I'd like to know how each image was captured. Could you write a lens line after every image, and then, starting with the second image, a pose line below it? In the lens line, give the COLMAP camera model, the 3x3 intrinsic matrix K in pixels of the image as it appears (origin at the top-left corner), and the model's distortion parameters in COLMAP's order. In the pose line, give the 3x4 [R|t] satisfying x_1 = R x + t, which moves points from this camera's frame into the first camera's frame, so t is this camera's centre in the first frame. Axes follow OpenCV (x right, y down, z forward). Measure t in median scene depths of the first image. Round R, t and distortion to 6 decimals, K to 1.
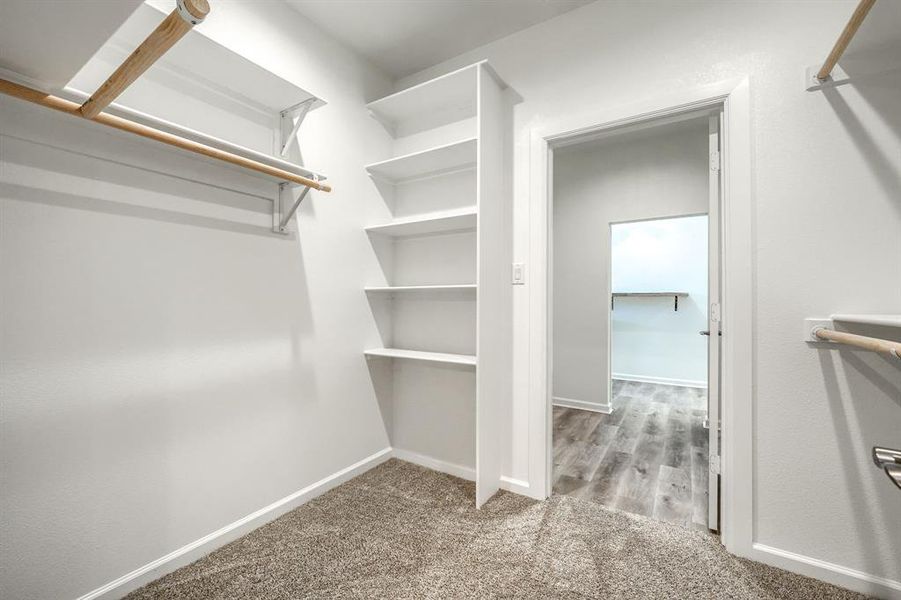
lens RADIAL K [[372.1, 0, 450.1], [0, 372.1, 296.1], [0, 0, 1]] dist [-0.002888, 0.000101]
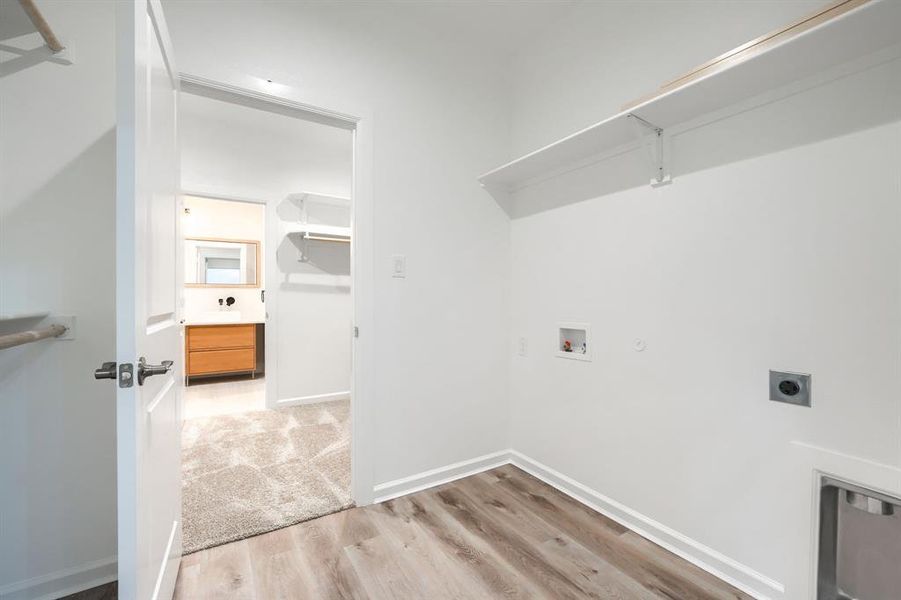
lens RADIAL K [[372.1, 0, 450.1], [0, 372.1, 296.1], [0, 0, 1]] dist [-0.002888, 0.000101]
pose [[-0.418394, -0.004207, -0.908256, 0.950422], [0.007278, 0.999942, -0.007985, 0.025021], [0.908236, -0.009951, -0.418339, 1.505421]]
